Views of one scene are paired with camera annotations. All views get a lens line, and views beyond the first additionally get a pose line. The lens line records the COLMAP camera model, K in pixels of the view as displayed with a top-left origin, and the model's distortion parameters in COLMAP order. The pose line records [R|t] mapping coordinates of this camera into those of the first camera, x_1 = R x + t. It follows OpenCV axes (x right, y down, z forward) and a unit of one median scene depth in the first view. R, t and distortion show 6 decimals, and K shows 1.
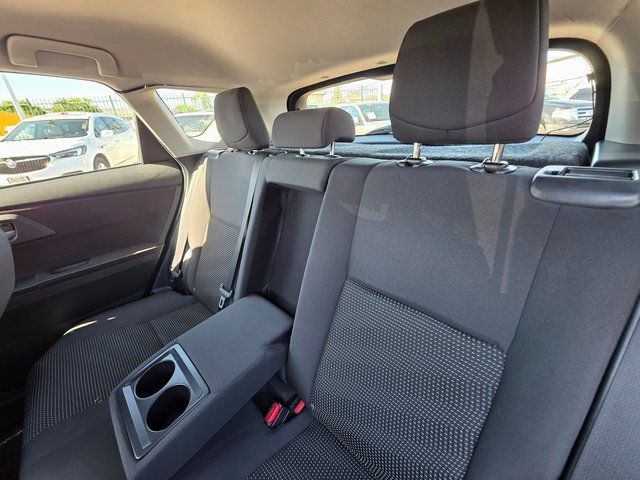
lens RADIAL K [[256.3, 0, 322.8], [0, 256.3, 239.8], [0, 0, 1]] dist [0.000929, -0.000053]
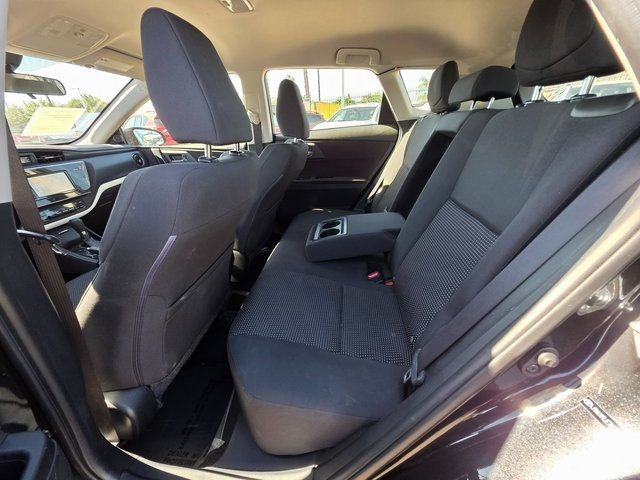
lens RADIAL K [[256.6, 0, 323.3], [0, 256.6, 242.9], [0, 0, 1]] dist [0.000418, -0.000131]
pose [[0.633614, 0.351640, -0.689117, 0.422403], [-0.323806, 0.929500, 0.176577, 0.208926], [0.702626, 0.111259, 0.702807, -0.233494]]
